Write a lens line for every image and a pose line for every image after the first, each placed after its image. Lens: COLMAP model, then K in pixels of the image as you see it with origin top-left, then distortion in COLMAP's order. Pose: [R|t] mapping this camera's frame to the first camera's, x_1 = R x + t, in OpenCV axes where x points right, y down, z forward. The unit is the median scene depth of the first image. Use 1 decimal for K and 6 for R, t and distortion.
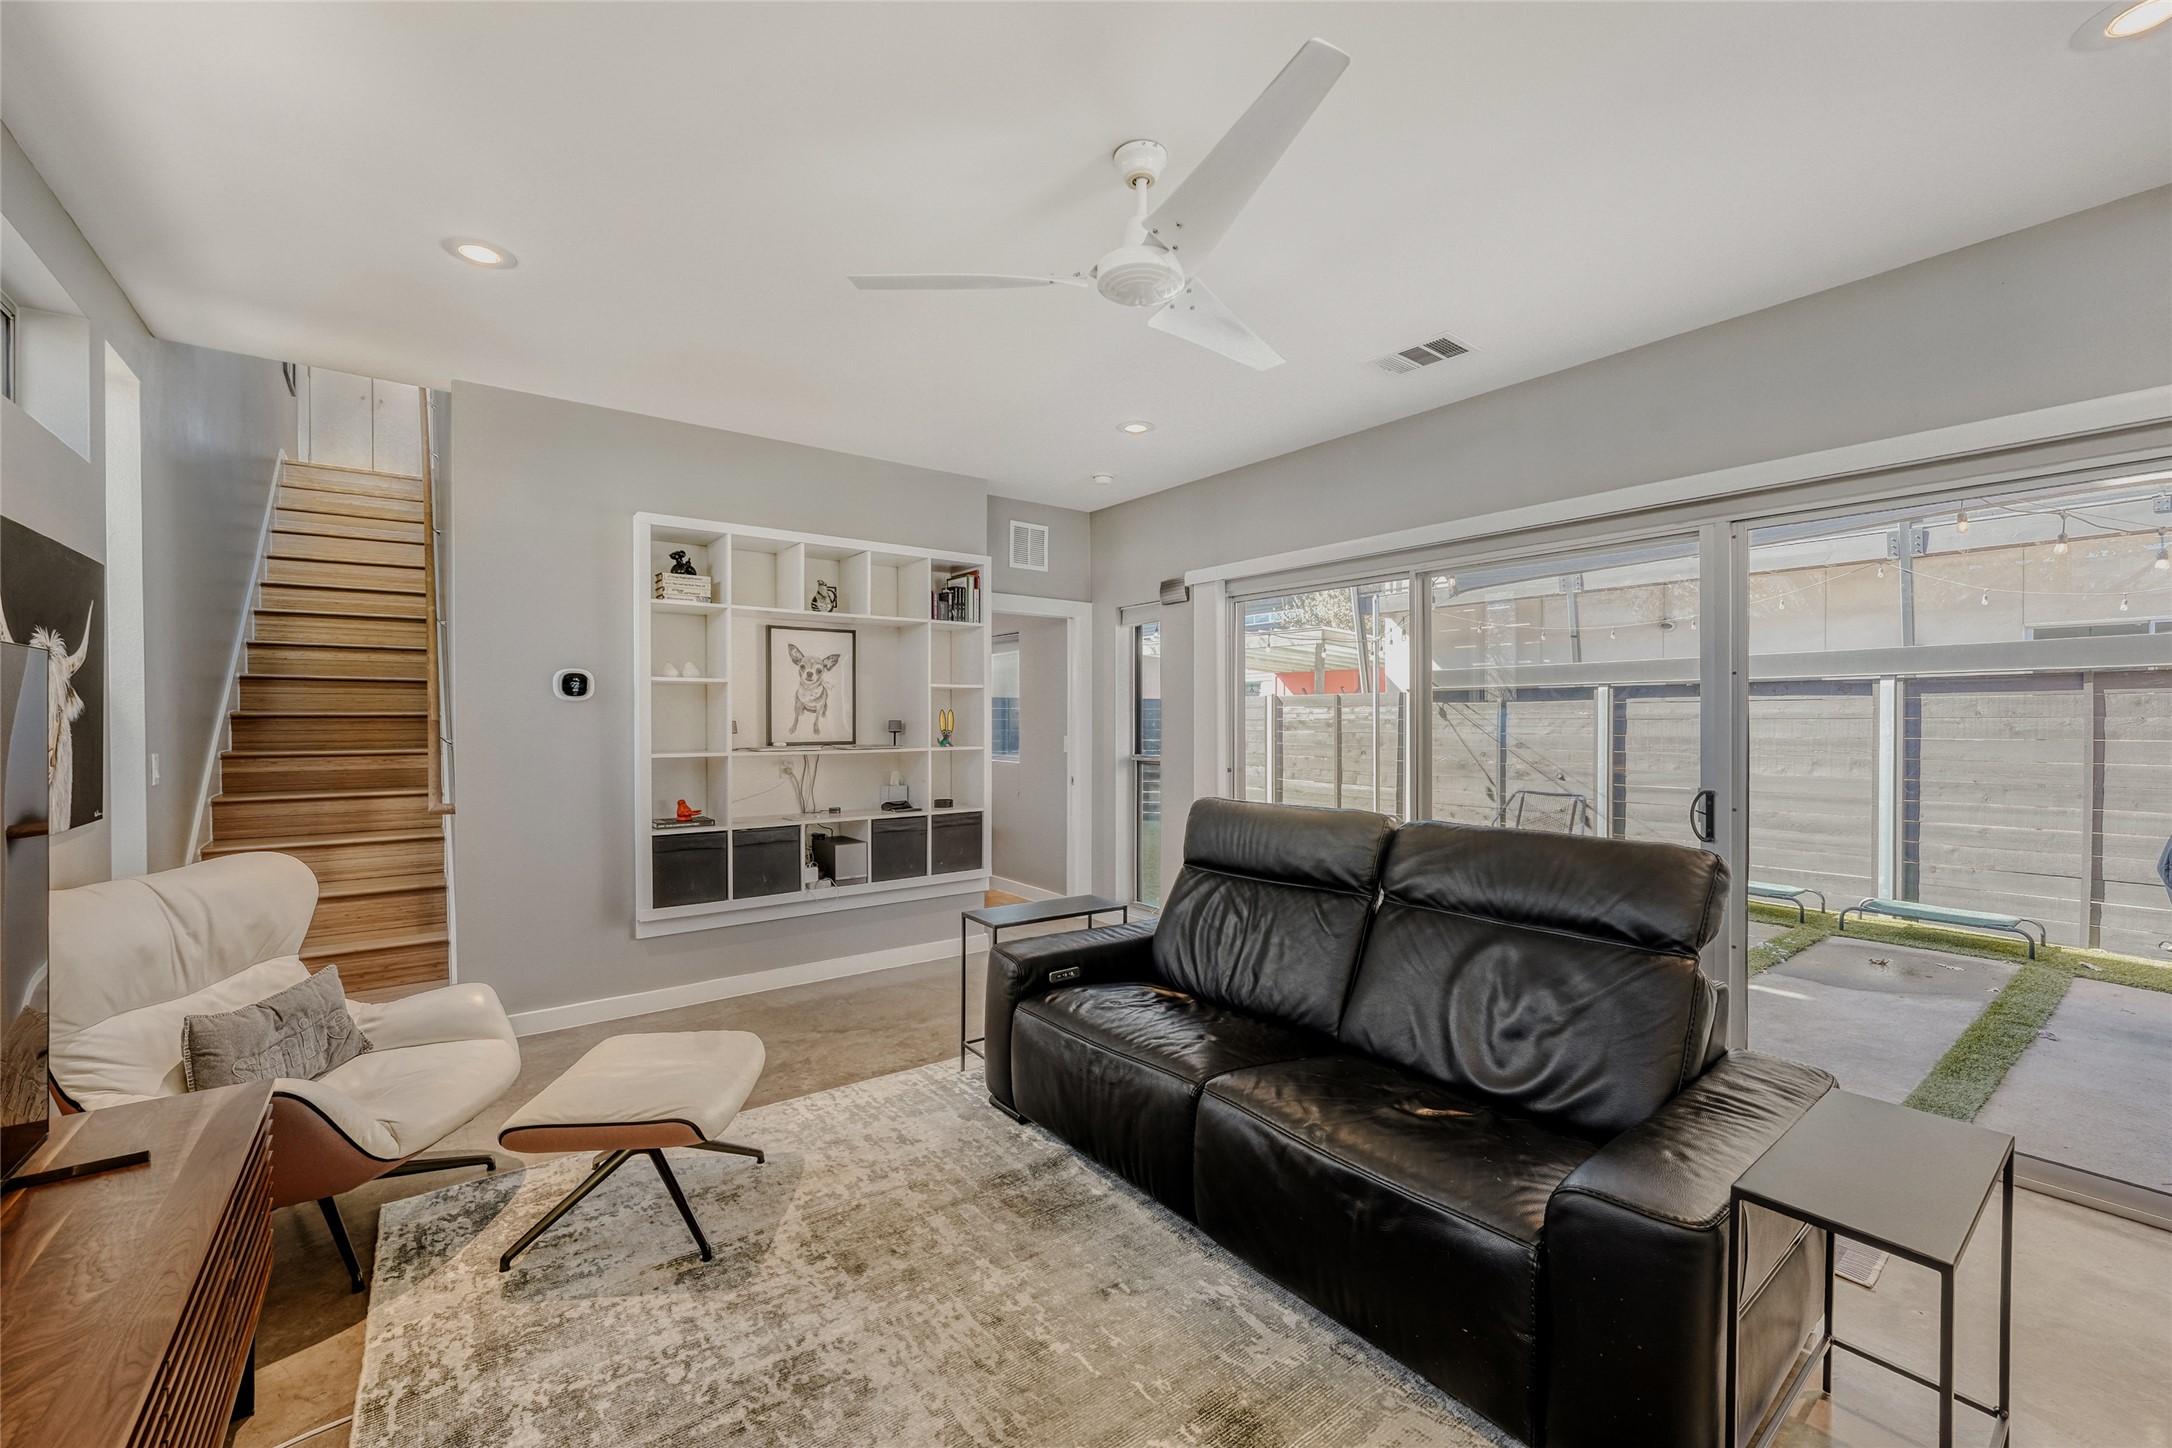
lens RADIAL K [[872.8, 0, 1101.6], [0, 872.8, 726.5], [0, 0, 1]] dist [-0.017217, 0.000661]
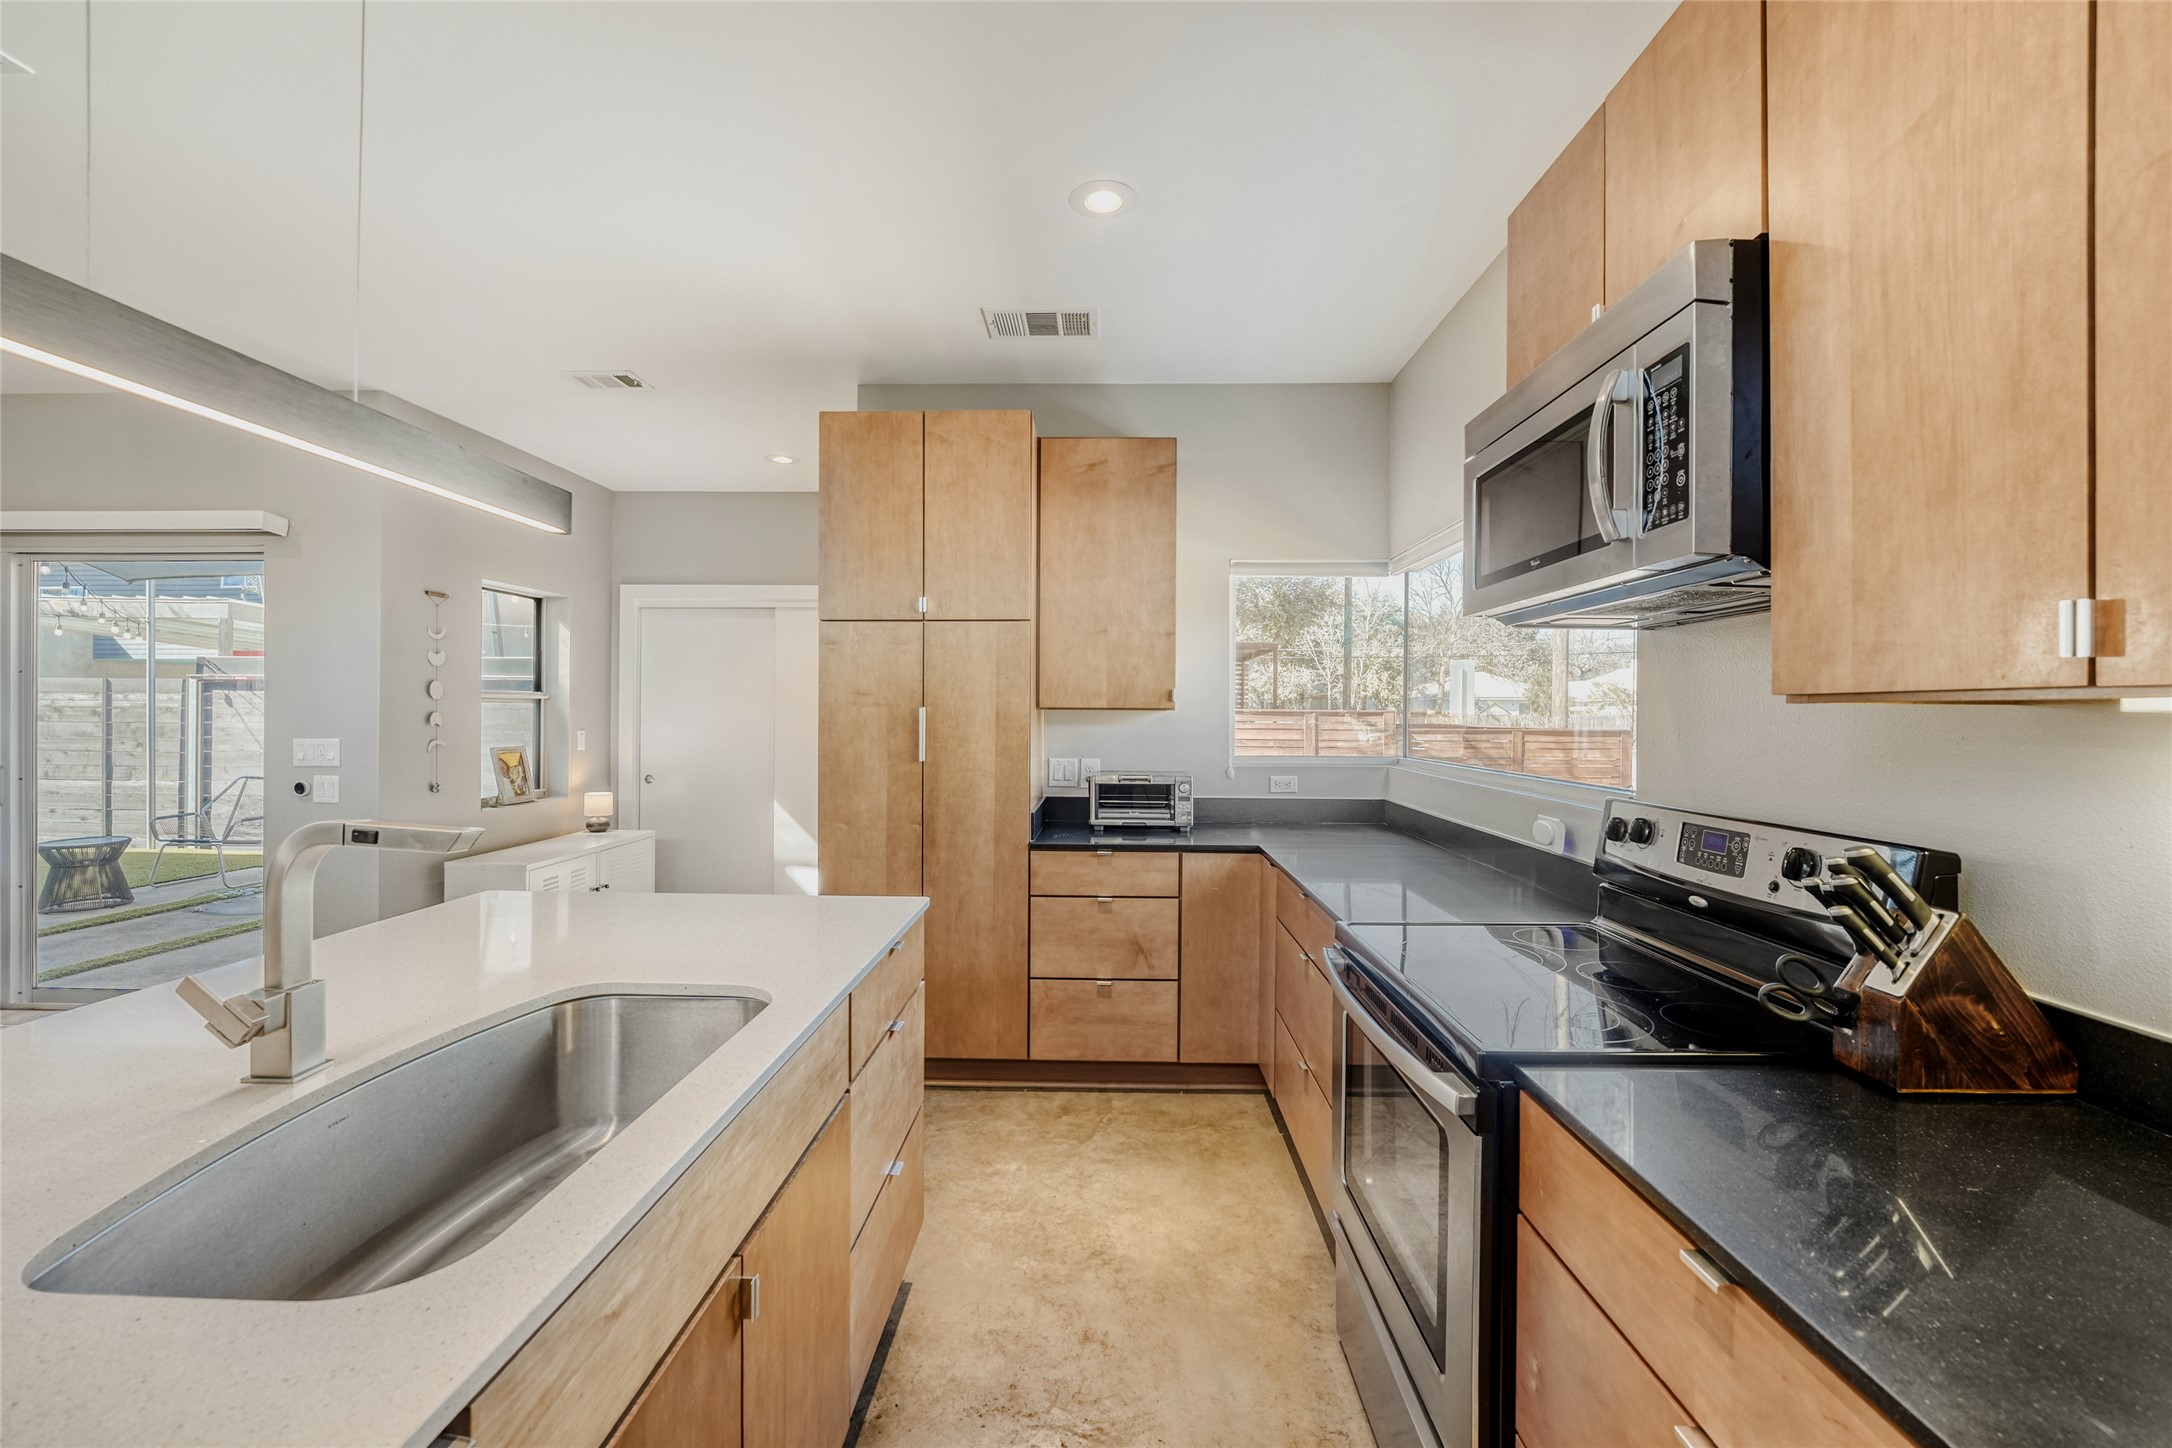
lens RADIAL K [[872.8, 0, 1089.9], [0, 872.8, 712.4], [0, 0, 1]] dist [-0.017217, 0.000661]
pose [[0.632981, 0.002269, 0.774164, 0.464338], [0.001366, 0.999991, -0.004048, 0.003487], [-0.774166, 0.003620, 0.632972, -0.622867]]
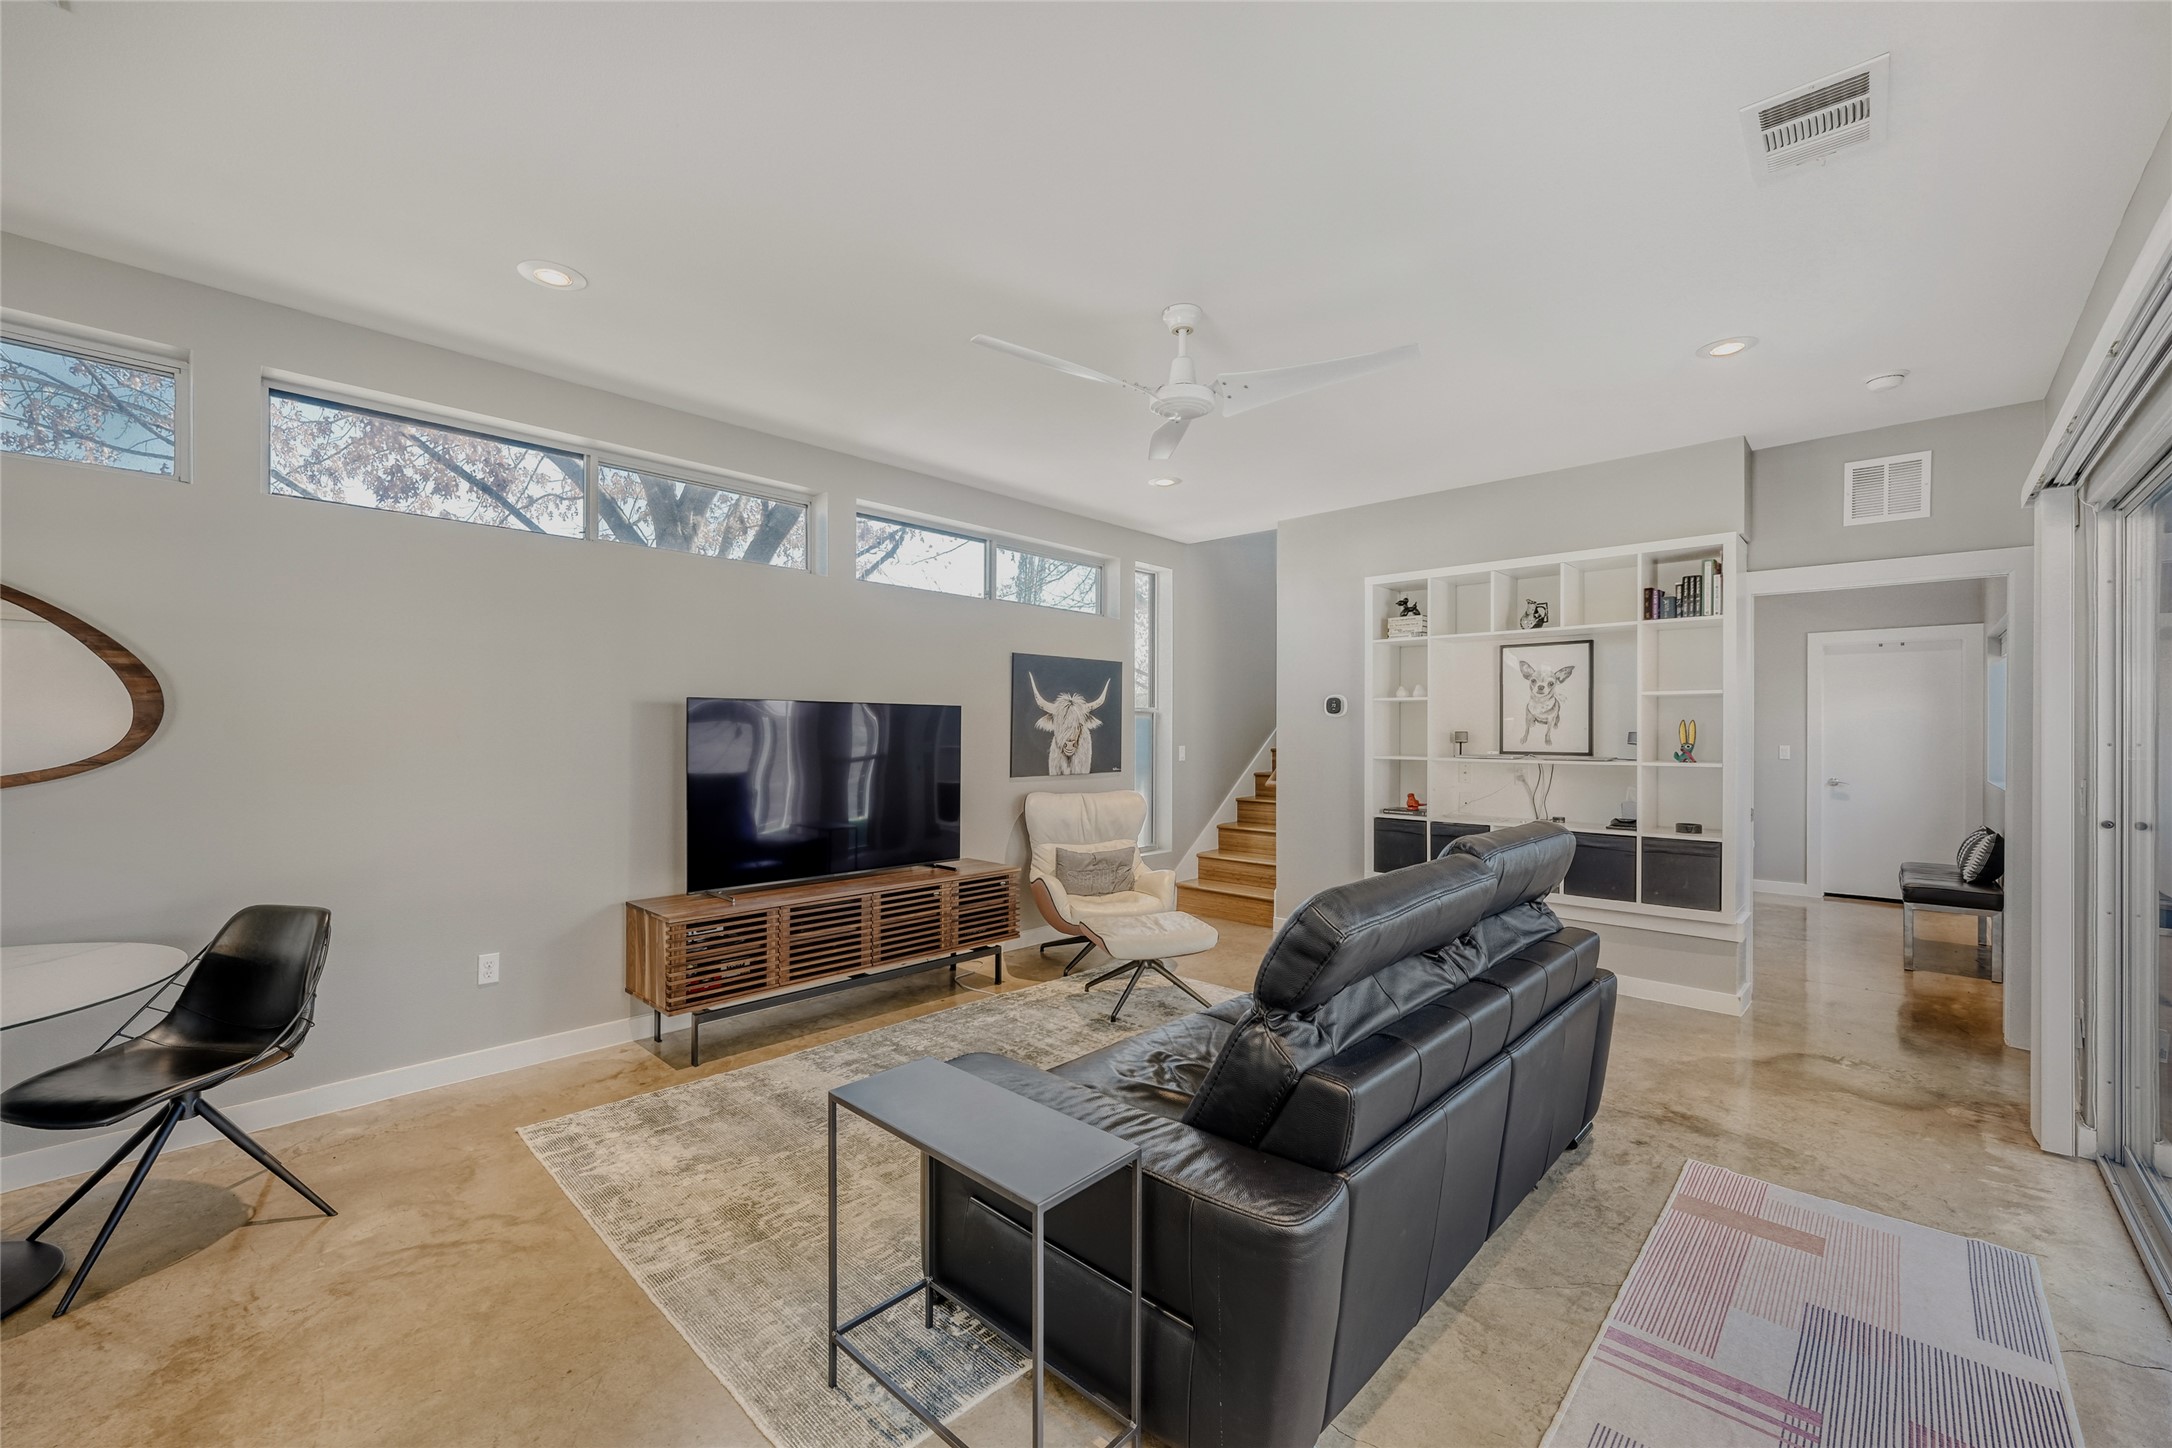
lens RADIAL K [[872.8, 0, 1084.8], [0, 872.8, 737.6], [0, 0, 1]] dist [-0.017217, 0.000661]
pose [[0.151216, 0.008209, -0.988467, 0.567341], [-0.013421, 0.999890, 0.006251, 0.001089], [0.988410, 0.012321, 0.151310, 0.272461]]
